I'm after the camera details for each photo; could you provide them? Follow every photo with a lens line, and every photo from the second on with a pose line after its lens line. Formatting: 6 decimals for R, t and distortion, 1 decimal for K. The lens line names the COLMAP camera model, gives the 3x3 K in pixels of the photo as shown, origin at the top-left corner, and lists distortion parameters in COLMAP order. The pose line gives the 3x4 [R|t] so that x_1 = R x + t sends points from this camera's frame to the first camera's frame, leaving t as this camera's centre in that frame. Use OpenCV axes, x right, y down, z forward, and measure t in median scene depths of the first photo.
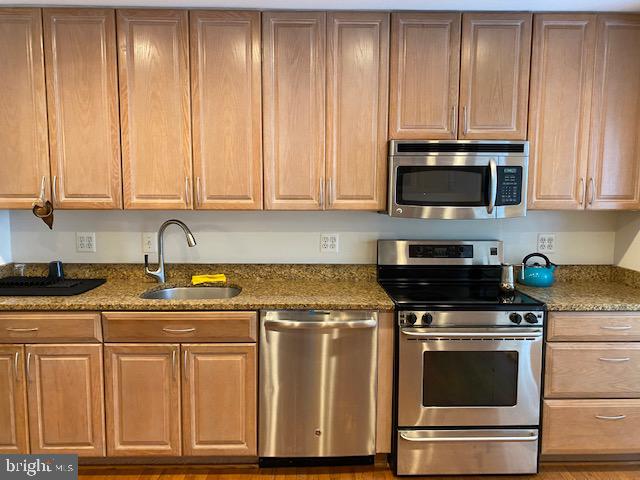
lens RADIAL K [[487.1, 0, 317.4], [0, 487.1, 234.0], [0, 0, 1]] dist [0.035703, -0.036878]
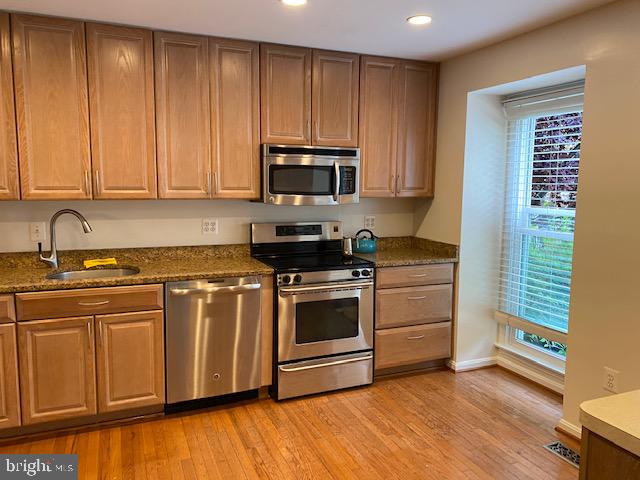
lens RADIAL K [[495.3, 0, 317.8], [0, 495.3, 237.0], [0, 0, 1]] dist [0.130598, -0.187311]
pose [[0.931415, -0.038402, 0.361927, -0.203290], [0.032431, 0.999219, 0.022562, 0.027924], [-0.362511, -0.009277, 0.931933, -0.281179]]
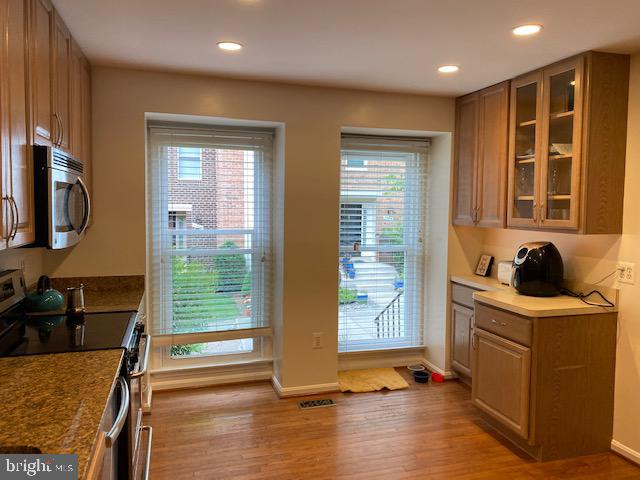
lens RADIAL K [[485.7, 0, 321.4], [0, 485.7, 233.1], [0, 0, 1]] dist [0.050509, -0.054935]
pose [[-0.275913, -0.053978, 0.959666, -0.703446], [0.089911, 0.992595, 0.081680, -0.085500], [-0.956968, 0.108821, -0.269017, 0.848797]]
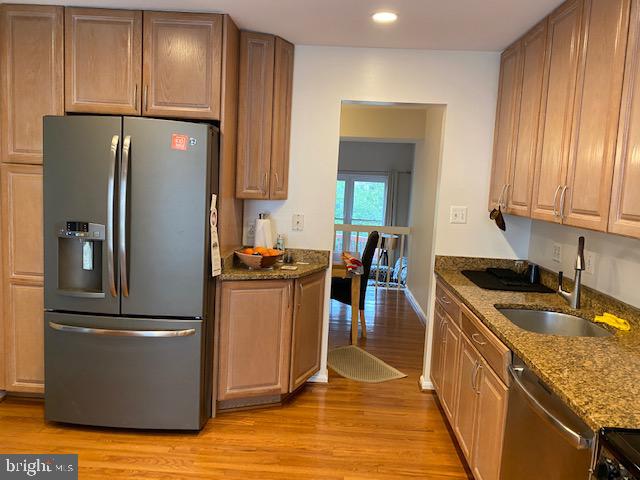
lens RADIAL K [[495.3, 0, 317.8], [0, 495.3, 237.0], [0, 0, 1]] dist [0.130598, -0.187311]
pose [[-0.066759, 0.098336, -0.992912, 0.686526], [-0.144276, 0.983722, 0.107126, -0.064376], [0.987283, 0.150405, -0.051484, 0.670855]]
